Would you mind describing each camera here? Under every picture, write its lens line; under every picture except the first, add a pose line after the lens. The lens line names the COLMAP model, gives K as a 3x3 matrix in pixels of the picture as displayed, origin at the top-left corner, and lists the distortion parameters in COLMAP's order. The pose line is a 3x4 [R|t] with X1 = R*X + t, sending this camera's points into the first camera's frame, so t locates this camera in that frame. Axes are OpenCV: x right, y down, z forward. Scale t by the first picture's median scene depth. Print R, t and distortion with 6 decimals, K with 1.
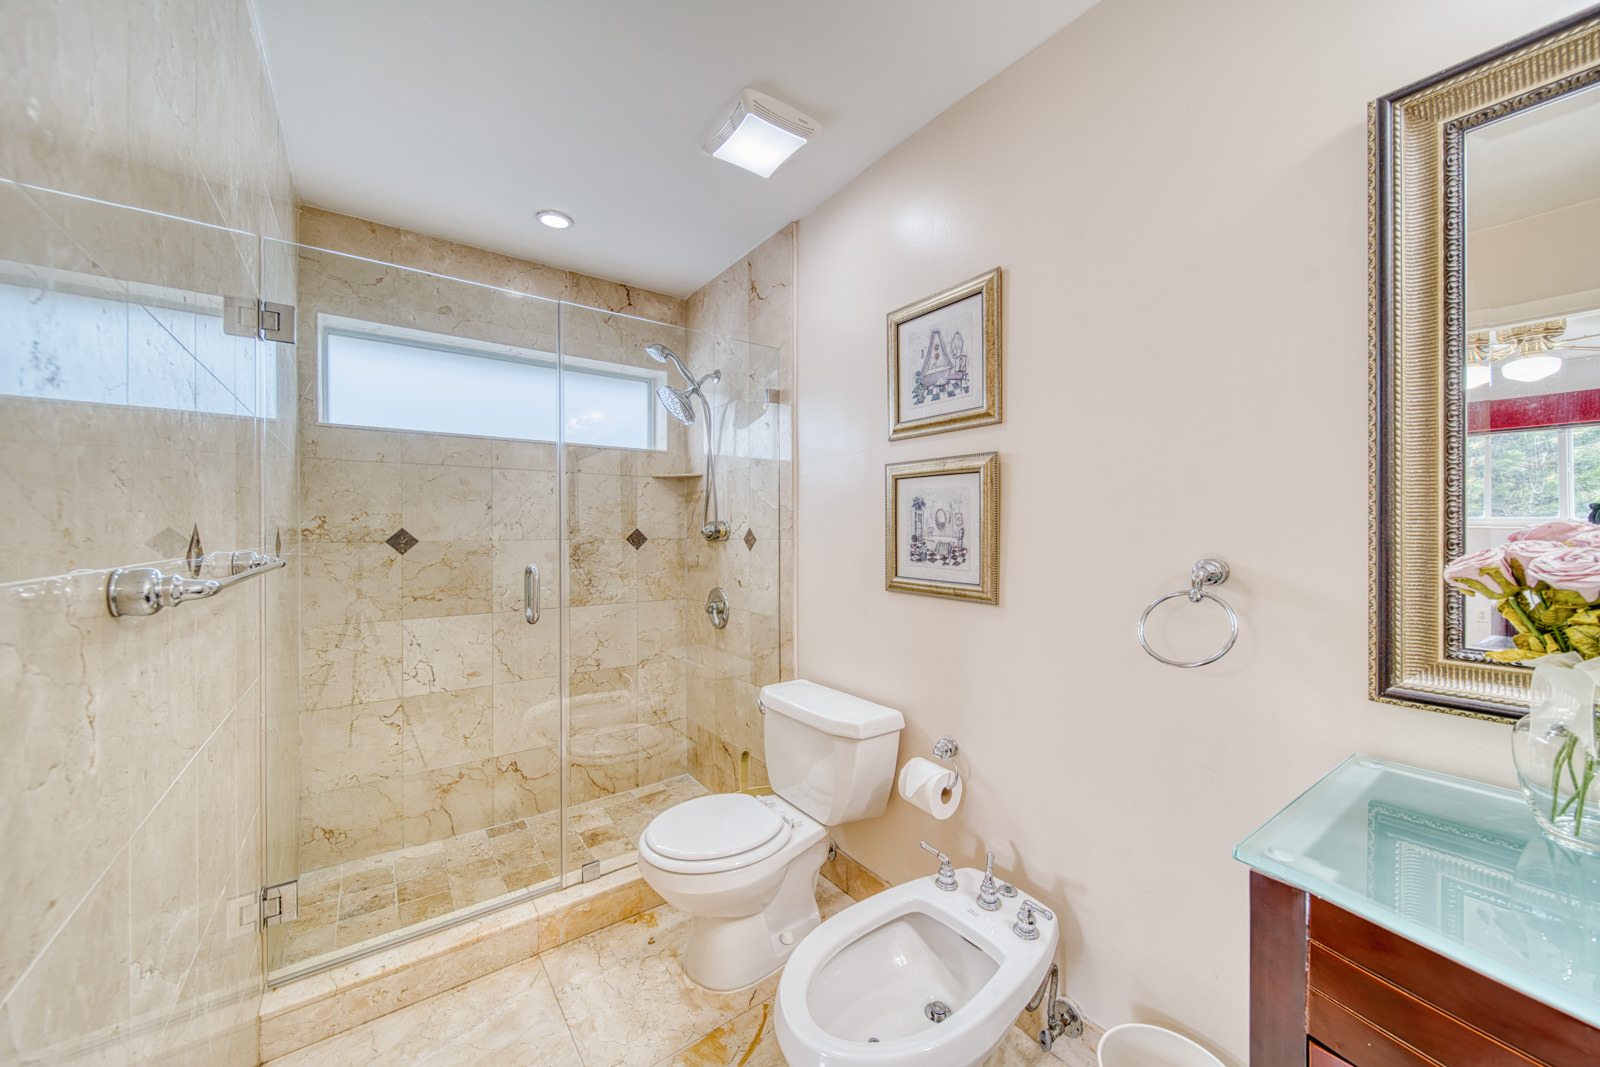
lens RADIAL K [[574.1, 0, 802.8], [0, 574.1, 531.5], [0, 0, 1]] dist [-0.000787, -0.000479]
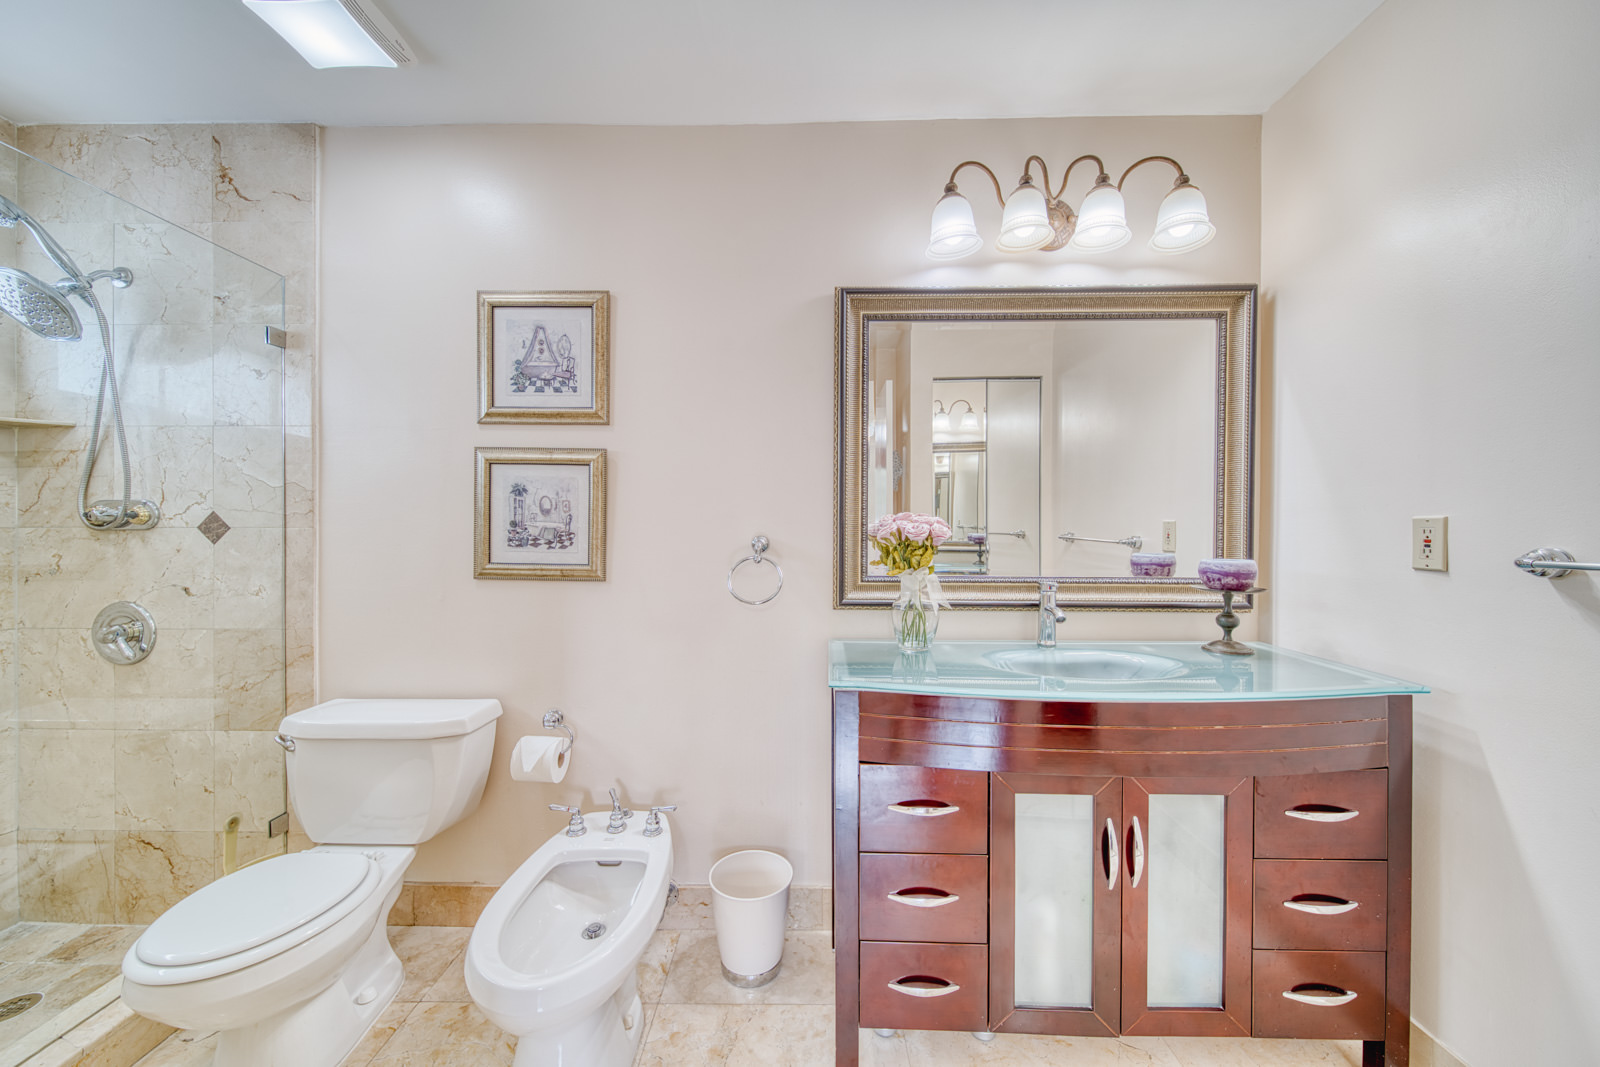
lens RADIAL K [[595.9, 0, 801.3], [0, 595.9, 535.8], [0, 0, 1]] dist [-0.001155, -0.000187]
pose [[0.591329, -0.002398, 0.806427, -0.360808], [-0.001303, 0.999991, 0.003929, 0.028303], [-0.806429, -0.003374, 0.591321, -0.030657]]
